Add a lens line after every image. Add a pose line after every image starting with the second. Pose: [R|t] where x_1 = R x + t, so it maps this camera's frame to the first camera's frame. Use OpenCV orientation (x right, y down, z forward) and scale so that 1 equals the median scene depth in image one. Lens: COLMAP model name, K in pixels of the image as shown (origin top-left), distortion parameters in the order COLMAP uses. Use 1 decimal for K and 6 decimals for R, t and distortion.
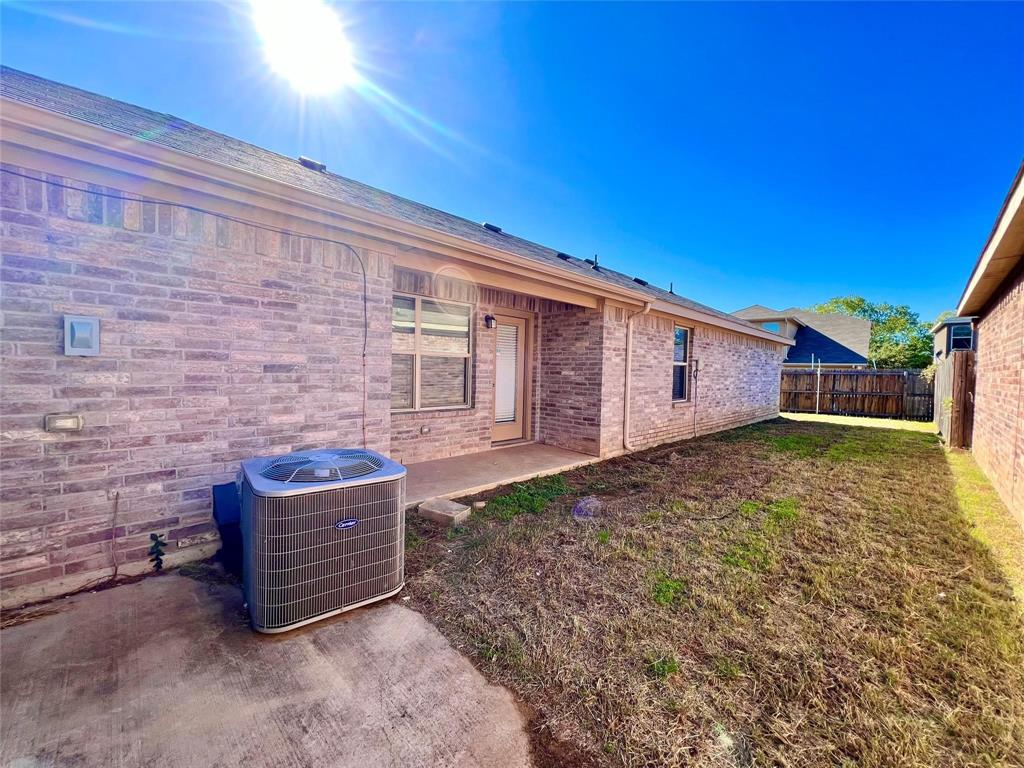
lens RADIAL K [[411.4, 0, 510.2], [0, 411.4, 383.2], [0, 0, 1]] dist [-0.000483, 0.000123]
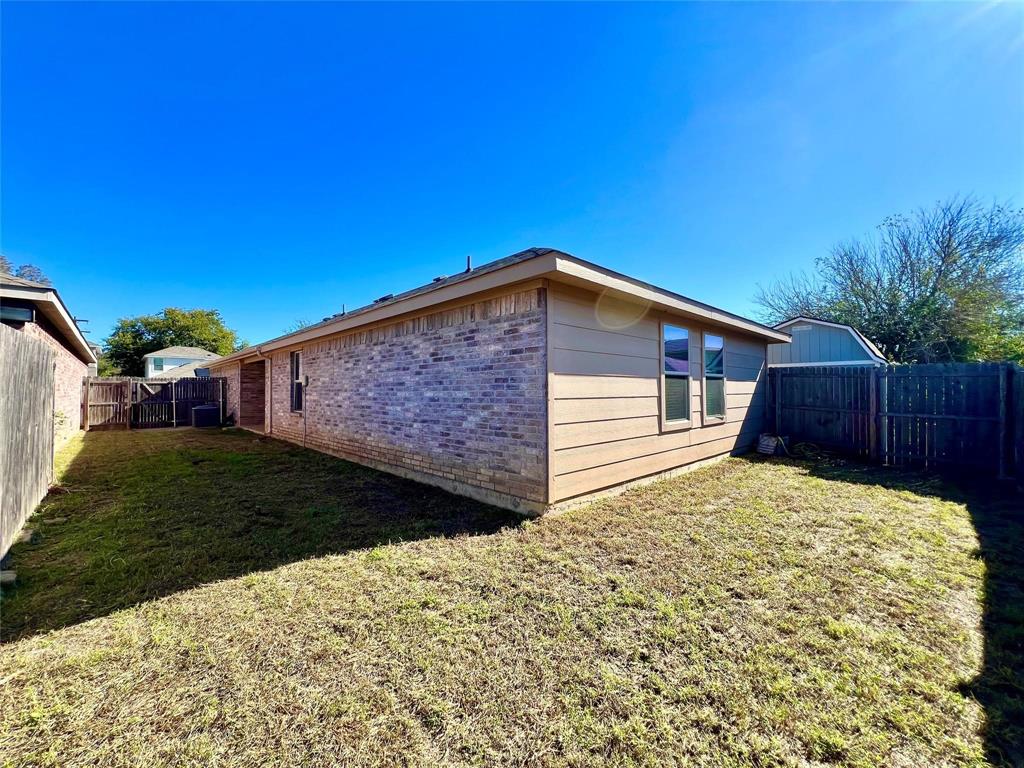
lens RADIAL K [[411.4, 0, 512.1], [0, 411.4, 386.0], [0, 0, 1]] dist [-0.000483, 0.000123]
pose [[-0.019631, -0.037251, -0.999113, 3.657702], [-0.030453, 0.998864, -0.036643, -0.016437], [0.999343, 0.029706, -0.020743, 3.737055]]
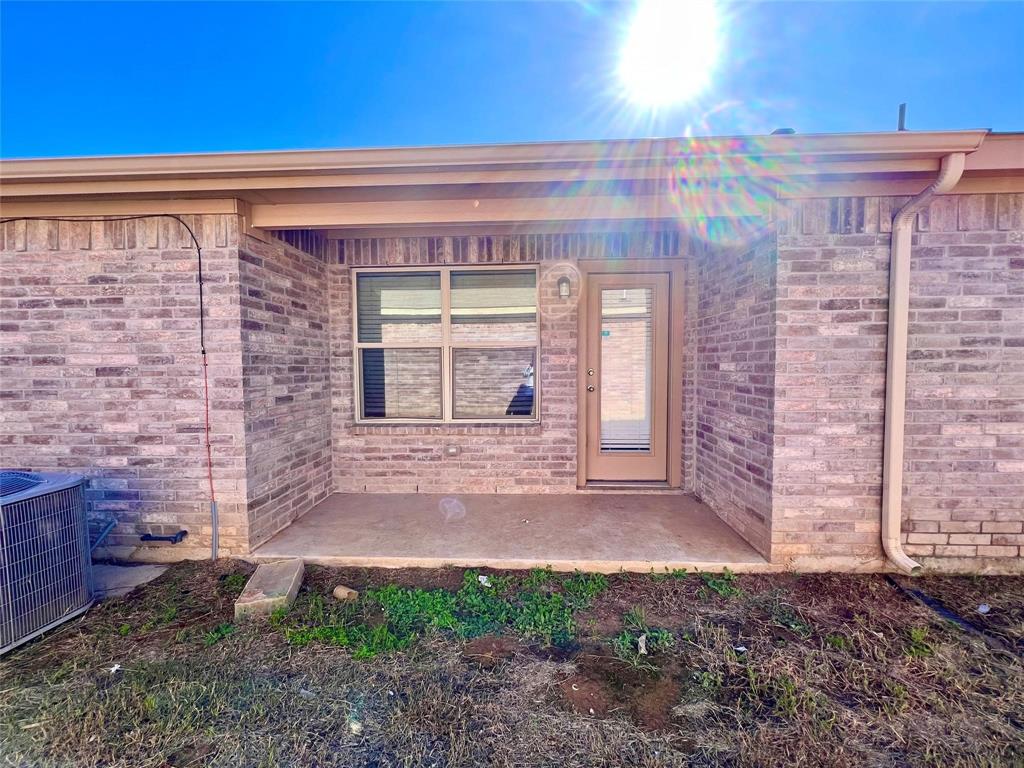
lens RADIAL K [[411.4, 0, 516.1], [0, 411.4, 382.2], [0, 0, 1]] dist [-0.000483, 0.000123]
pose [[0.677265, 0.004079, -0.735728, 0.602676], [-0.001167, 0.999989, 0.004470, -0.014798], [0.735738, -0.002169, 0.677262, 0.885014]]
